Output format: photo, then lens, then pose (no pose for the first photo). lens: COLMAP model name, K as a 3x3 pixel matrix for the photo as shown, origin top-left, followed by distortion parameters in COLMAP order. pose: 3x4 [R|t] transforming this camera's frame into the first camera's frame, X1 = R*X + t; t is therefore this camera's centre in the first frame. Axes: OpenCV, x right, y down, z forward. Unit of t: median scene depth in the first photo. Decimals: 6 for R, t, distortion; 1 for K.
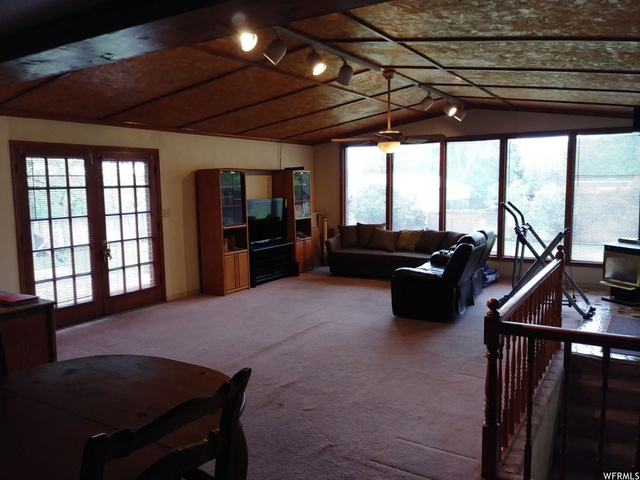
lens RADIAL K [[519.1, 0, 320.0], [0, 519.1, 240.8], [0, 0, 1]] dist [-0.002975, -0.002153]
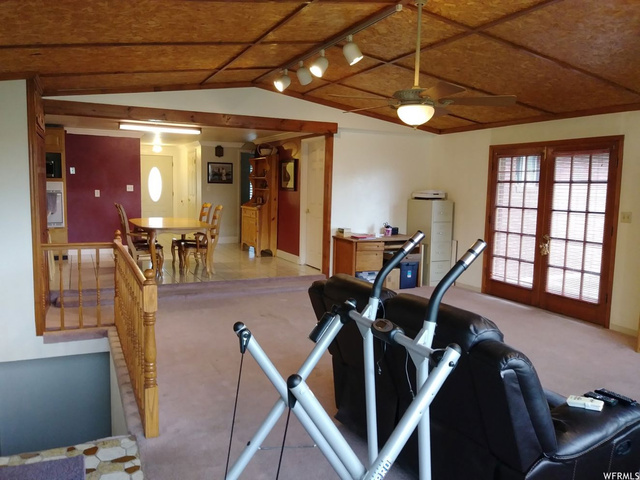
lens RADIAL K [[519.1, 0, 319.8], [0, 519.1, 238.9], [0, 0, 1]] dist [-0.002975, -0.002153]
pose [[-0.554975, 0.101983, -0.825592, 0.638333], [-0.091876, 0.978871, 0.182677, -0.132325], [0.826778, 0.177233, -0.533879, 1.139036]]
